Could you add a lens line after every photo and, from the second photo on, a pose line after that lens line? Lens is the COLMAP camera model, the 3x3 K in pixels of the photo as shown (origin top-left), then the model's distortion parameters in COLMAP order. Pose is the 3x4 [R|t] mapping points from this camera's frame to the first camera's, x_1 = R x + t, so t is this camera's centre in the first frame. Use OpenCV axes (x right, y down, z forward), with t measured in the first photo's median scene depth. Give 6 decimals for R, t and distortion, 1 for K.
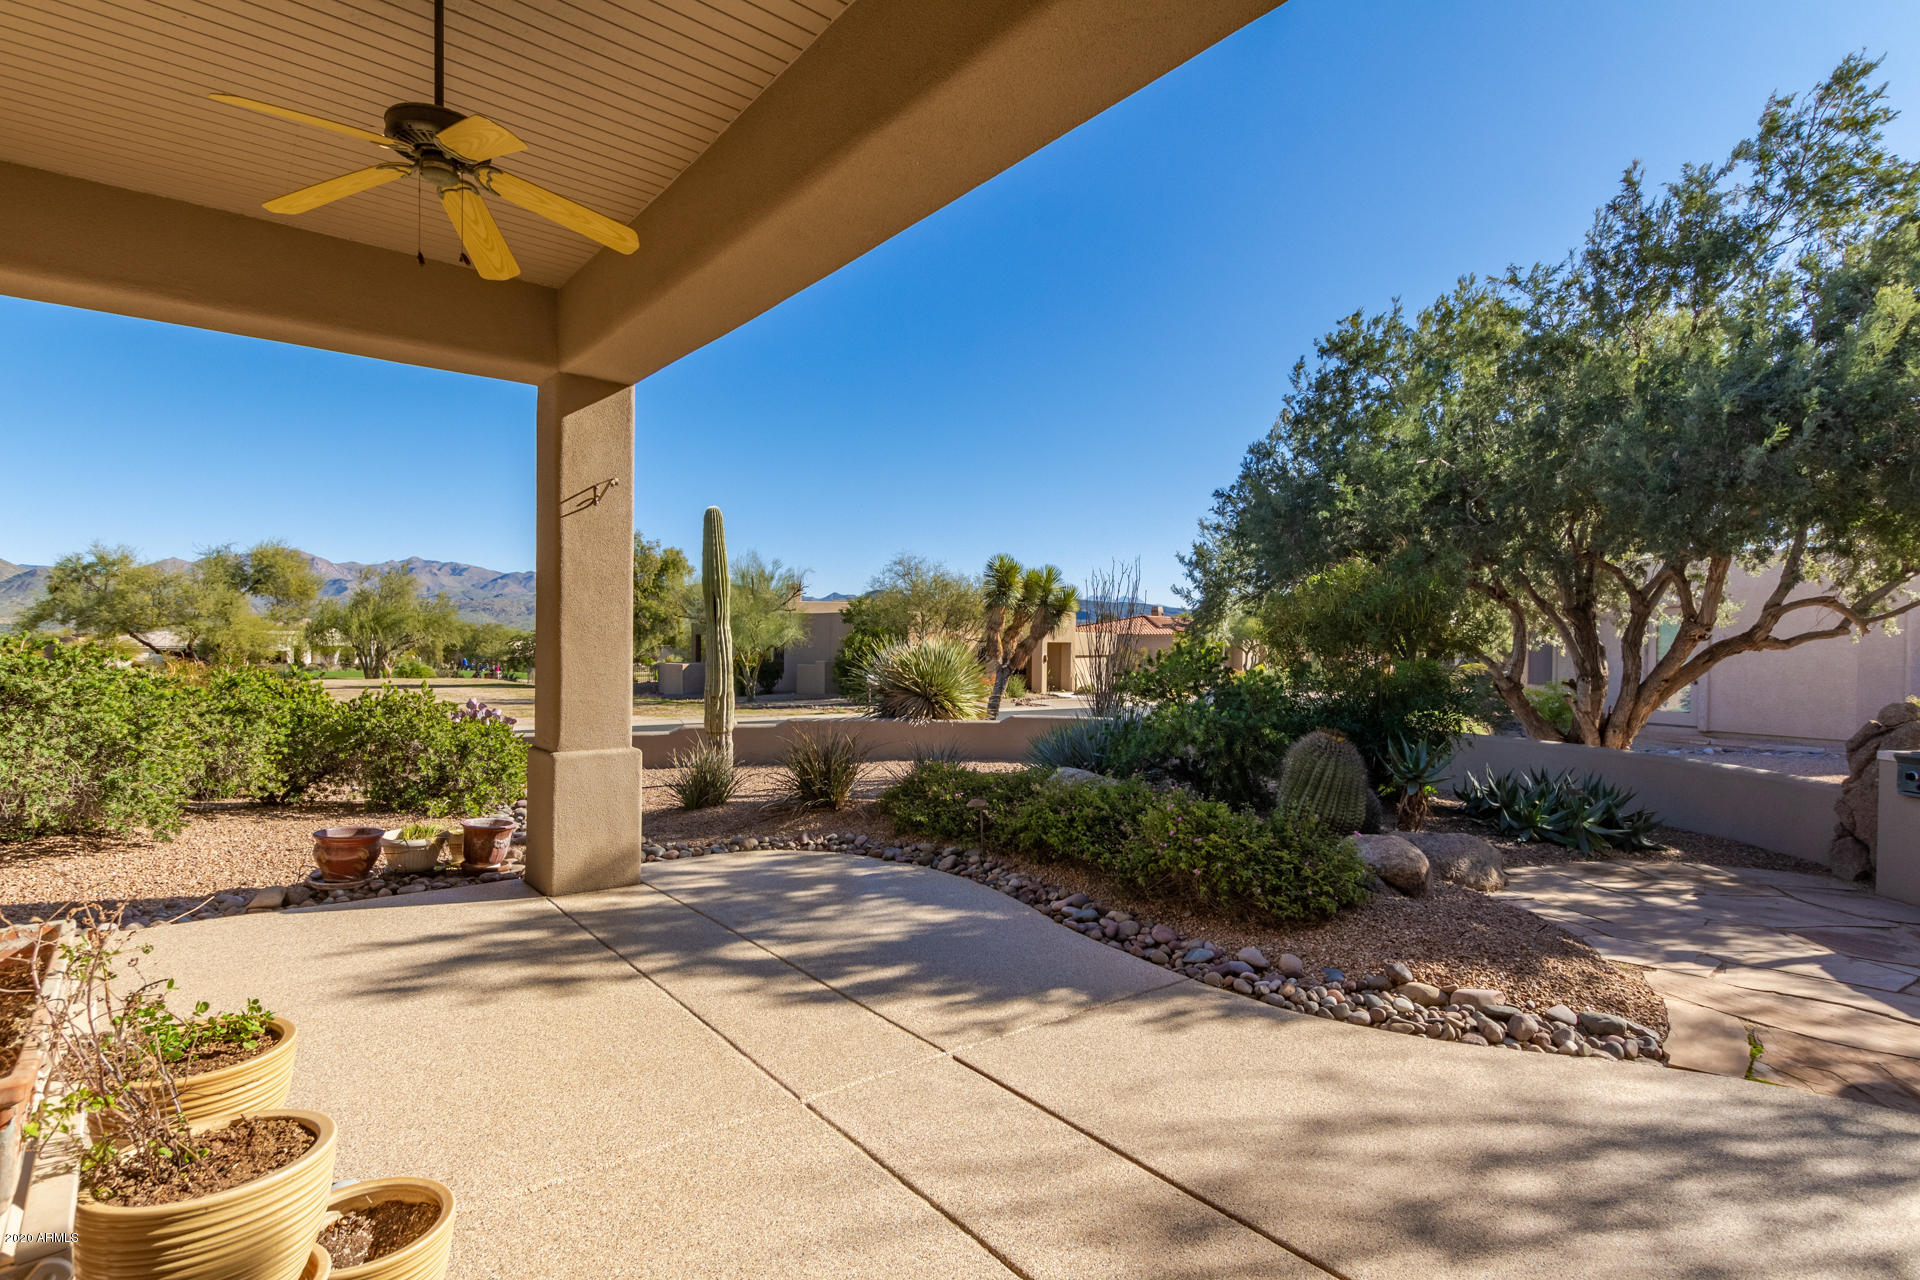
lens RADIAL K [[944.8, 0, 953.6], [0, 944.8, 638.2], [0, 0, 1]] dist [0.002482, 0.002413]
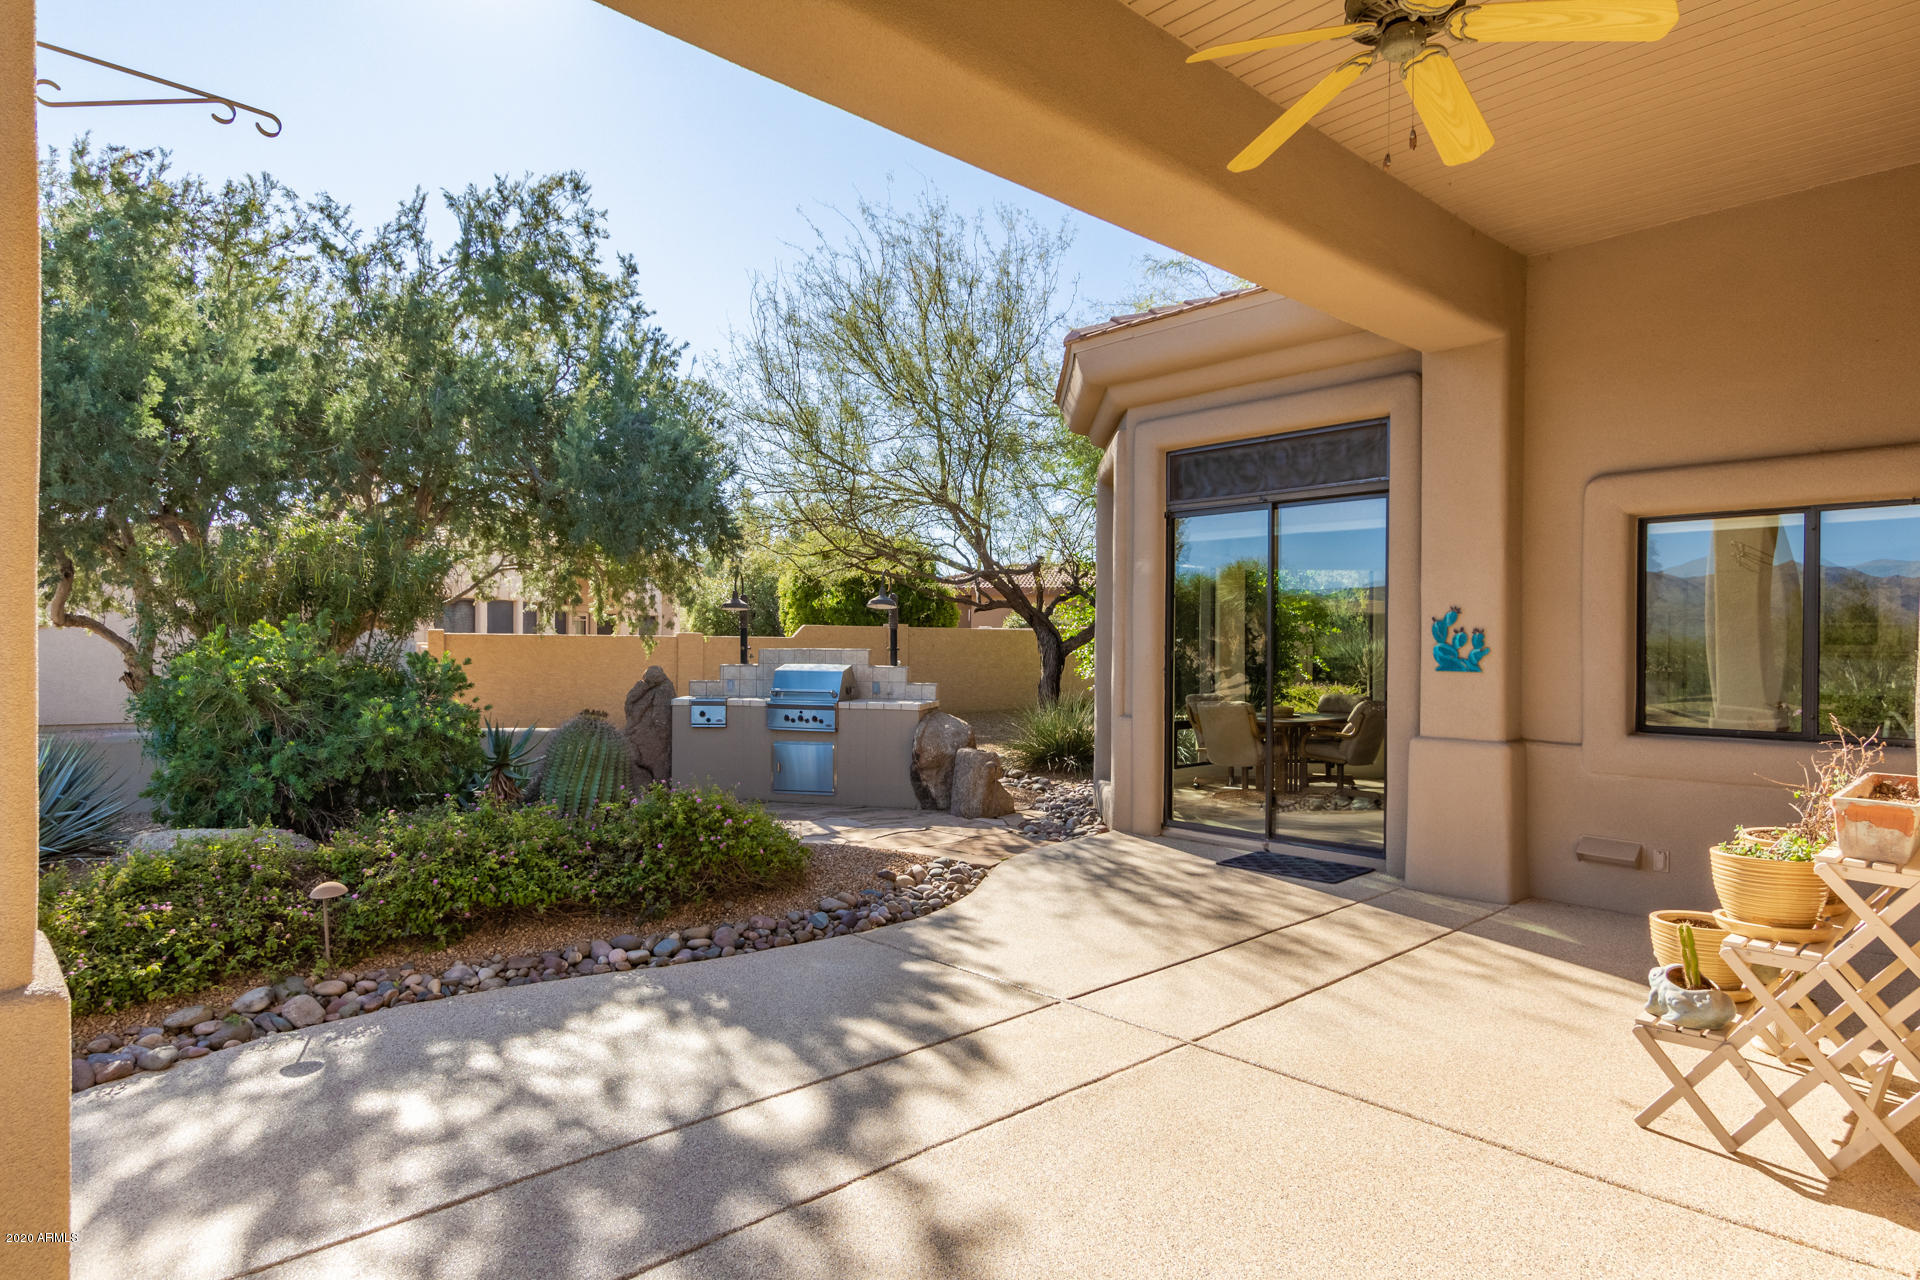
lens RADIAL K [[1085.1, 0, 952.1], [0, 1085.1, 637.8], [0, 0, 1]] dist [-0.002377, -0.002153]
pose [[-0.064234, -0.012619, 0.997855, -1.045384], [-0.009158, 0.999885, 0.012056, 0.003261], [-0.997893, -0.008364, -0.064342, 1.031723]]
